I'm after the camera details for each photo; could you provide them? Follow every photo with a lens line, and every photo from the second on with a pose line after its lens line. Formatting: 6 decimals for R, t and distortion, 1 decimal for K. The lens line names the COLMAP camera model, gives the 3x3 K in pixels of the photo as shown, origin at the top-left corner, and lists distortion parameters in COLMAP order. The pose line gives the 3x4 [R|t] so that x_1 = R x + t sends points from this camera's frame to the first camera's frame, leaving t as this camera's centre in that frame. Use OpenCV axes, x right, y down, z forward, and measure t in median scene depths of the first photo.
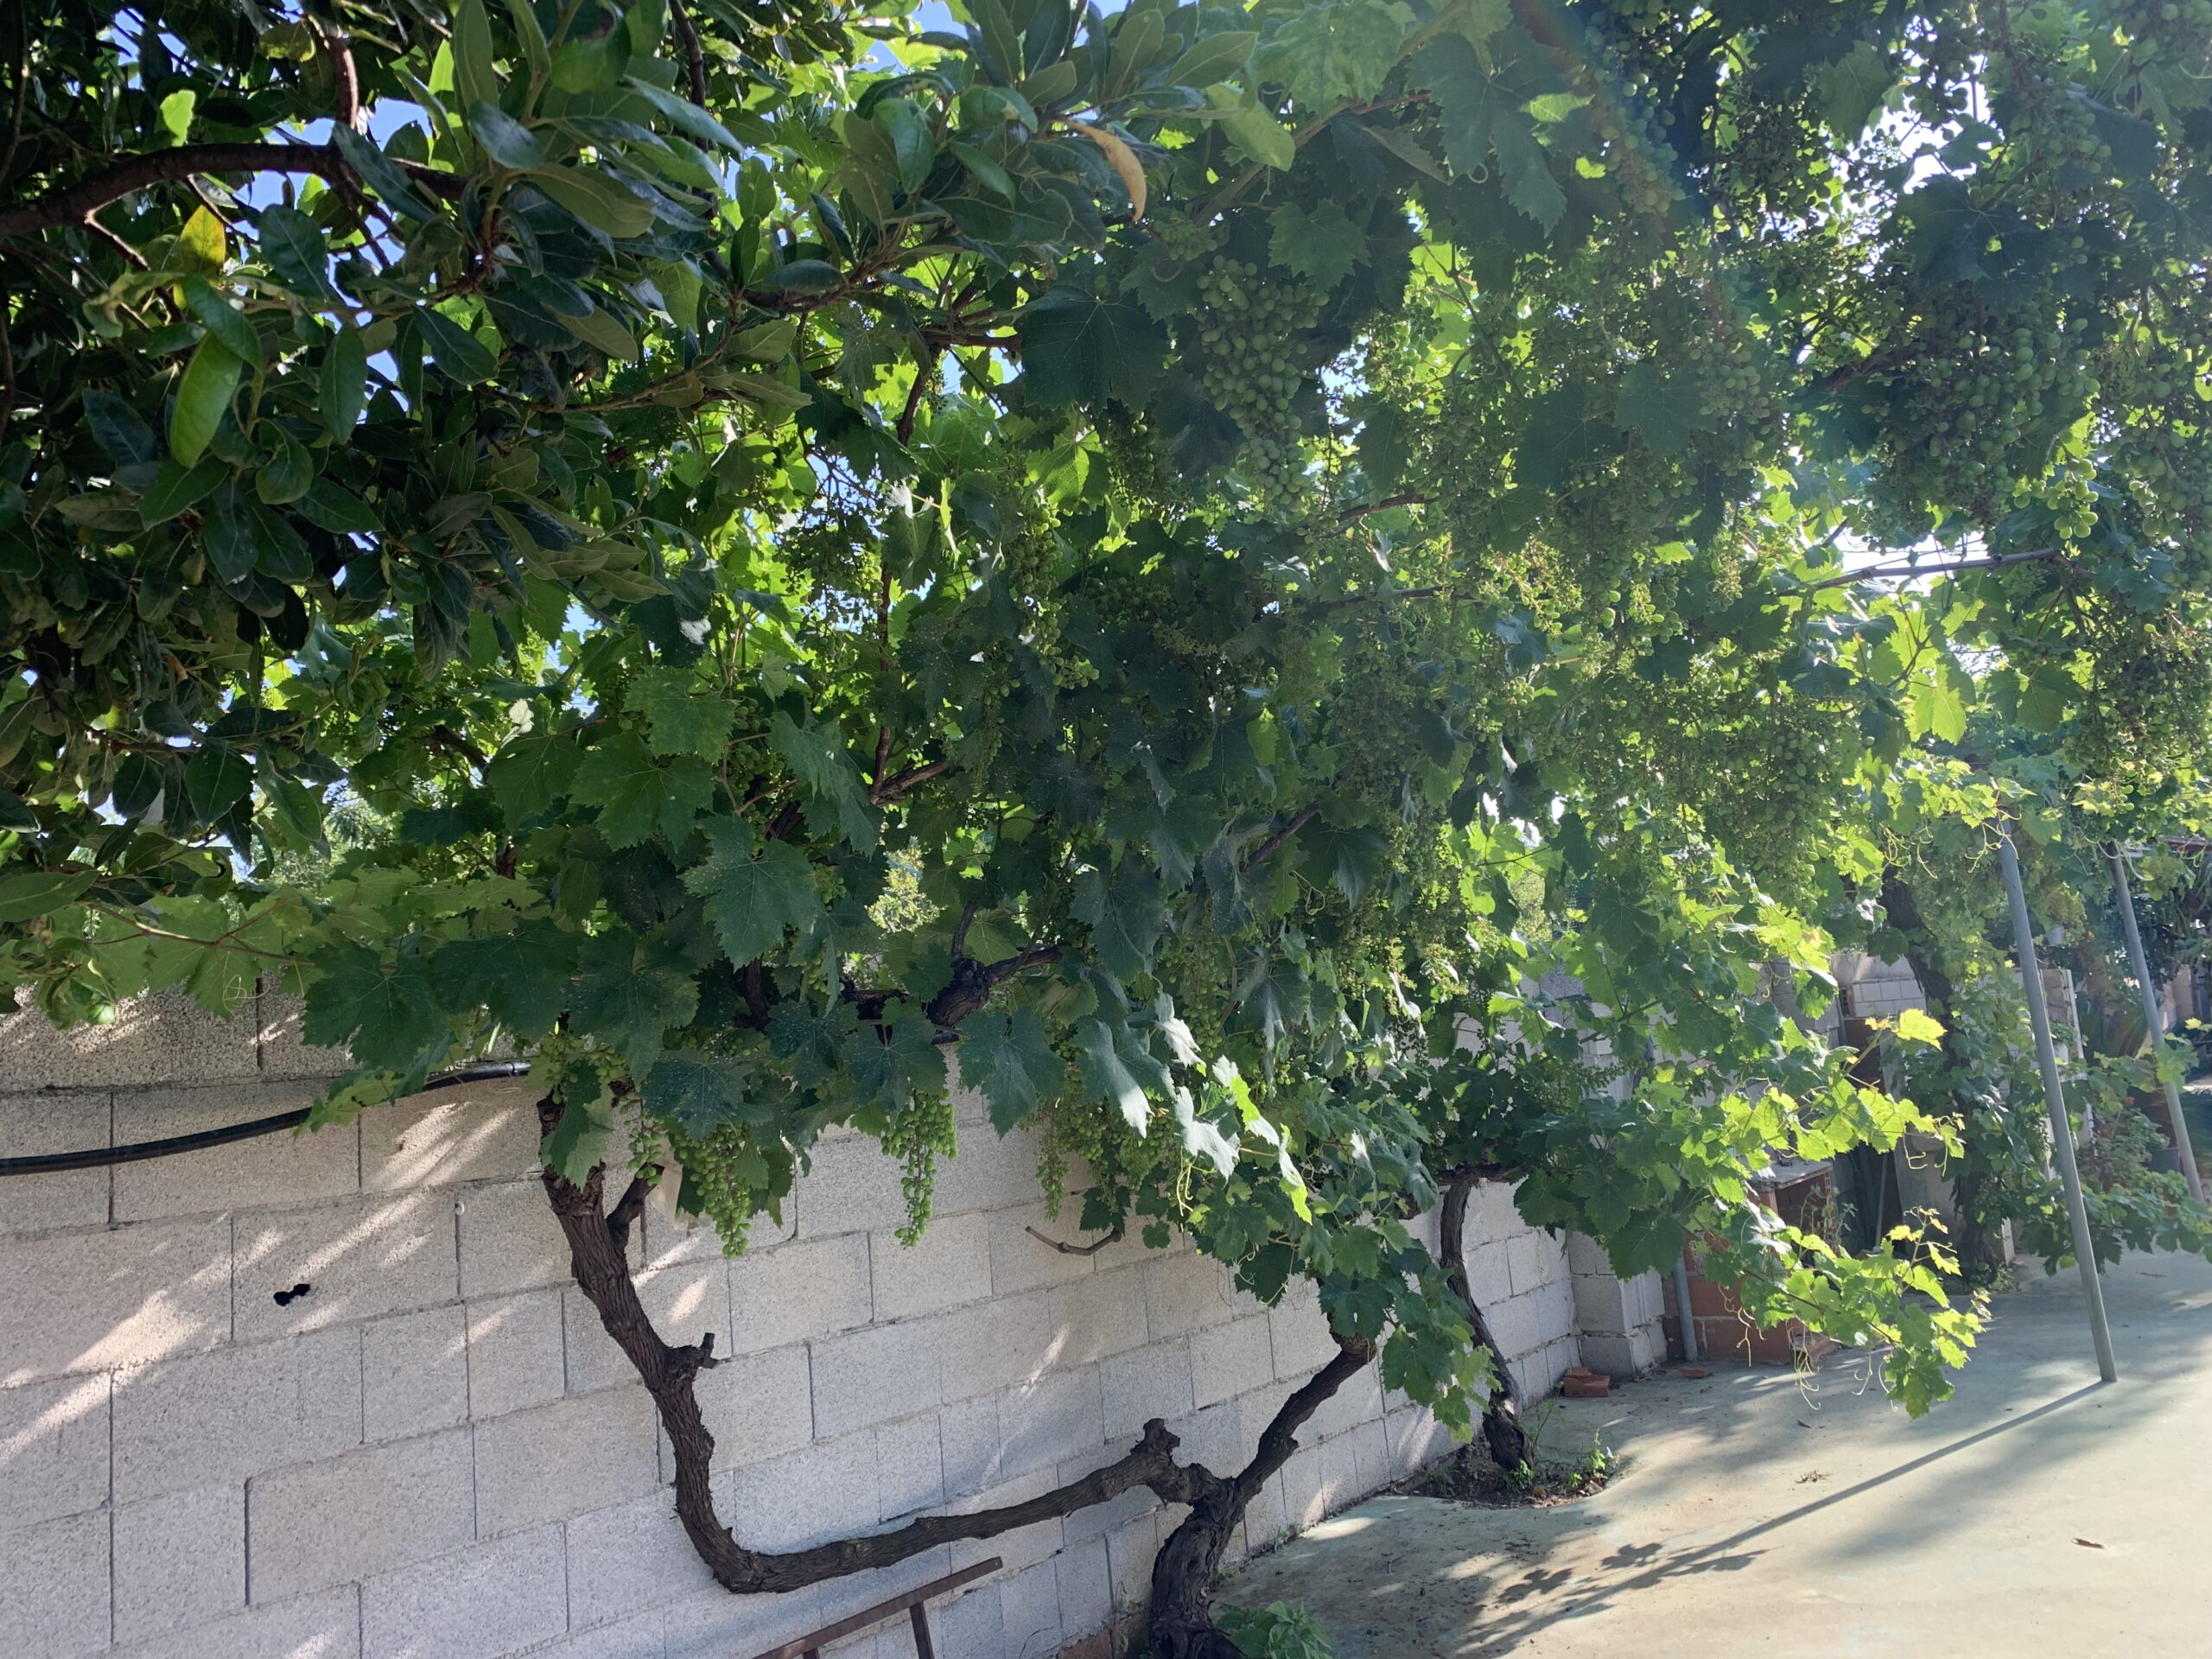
lens RADIAL K [[1681.5, 0, 1110.8], [0, 1681.5, 825.5], [0, 0, 1]] dist [0.024455, -0.022300]
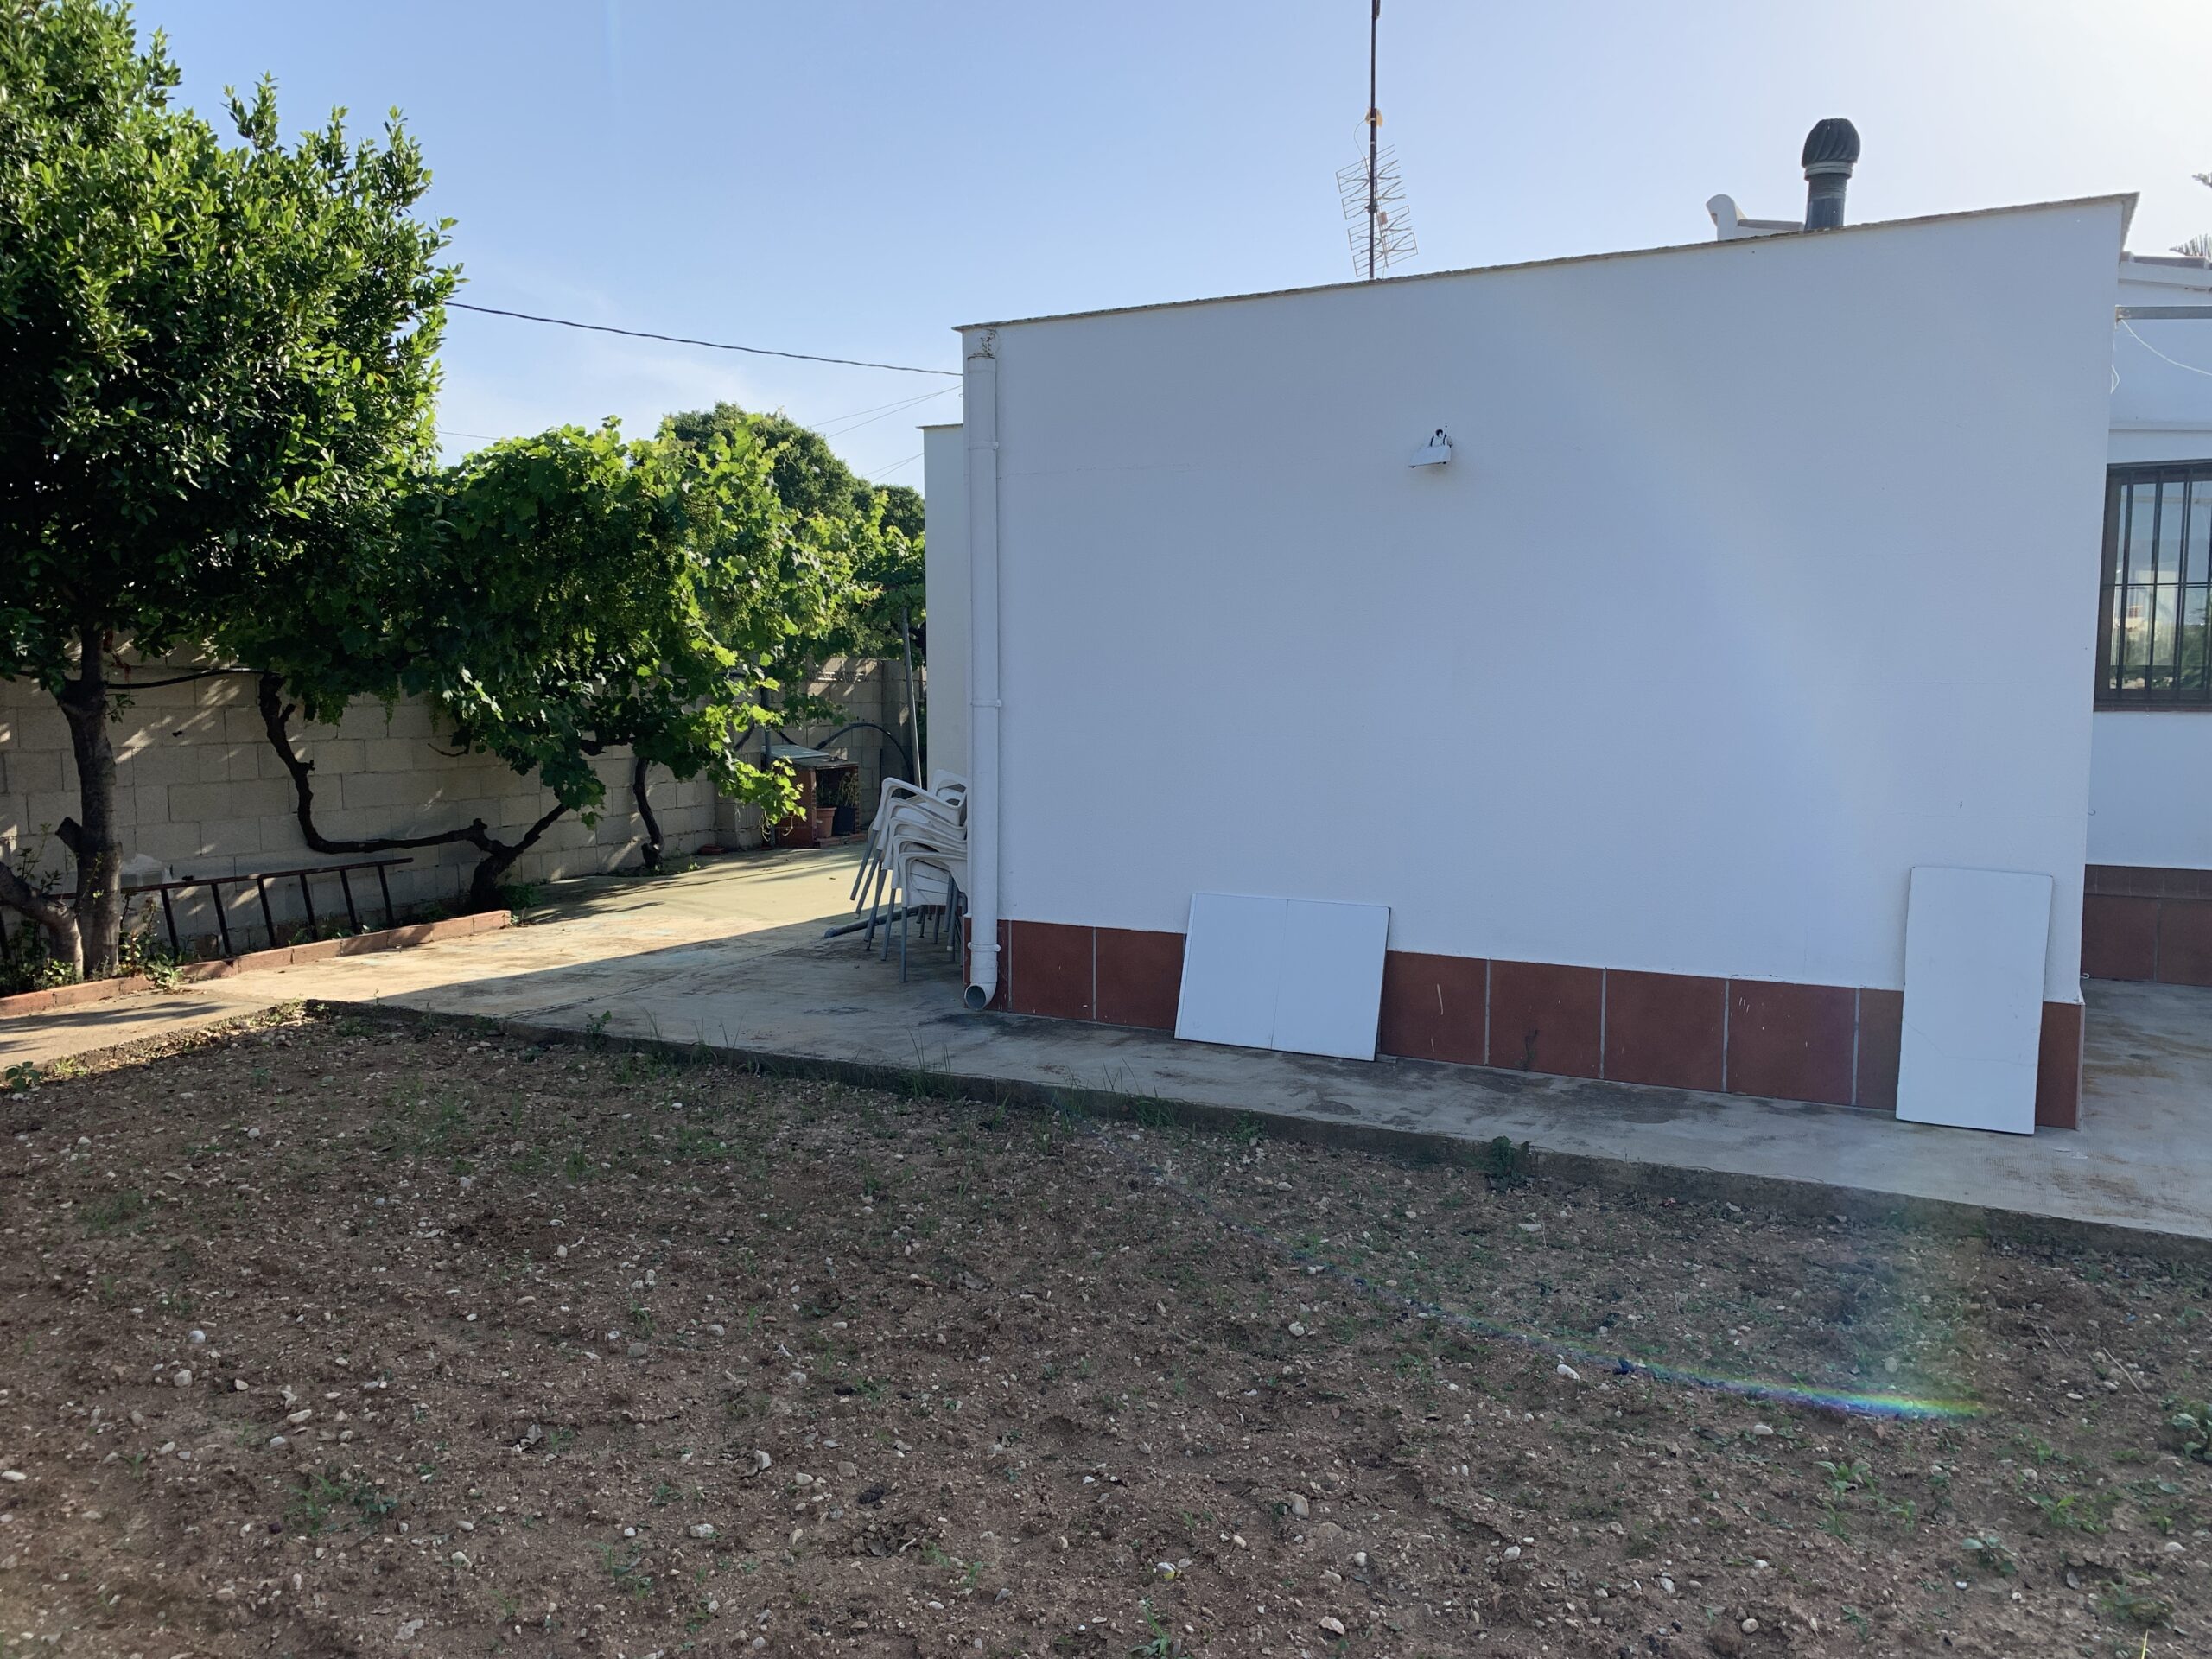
lens RADIAL K [[1681.5, 0, 1098.9], [0, 1681.5, 825.5], [0, 0, 1]] dist [0.024455, -0.022300]
pose [[0.952521, 0.044987, 0.301132, 0.210400], [-0.104592, 0.977184, 0.184855, -0.307583], [-0.285945, -0.207574, 0.935494, -2.352713]]
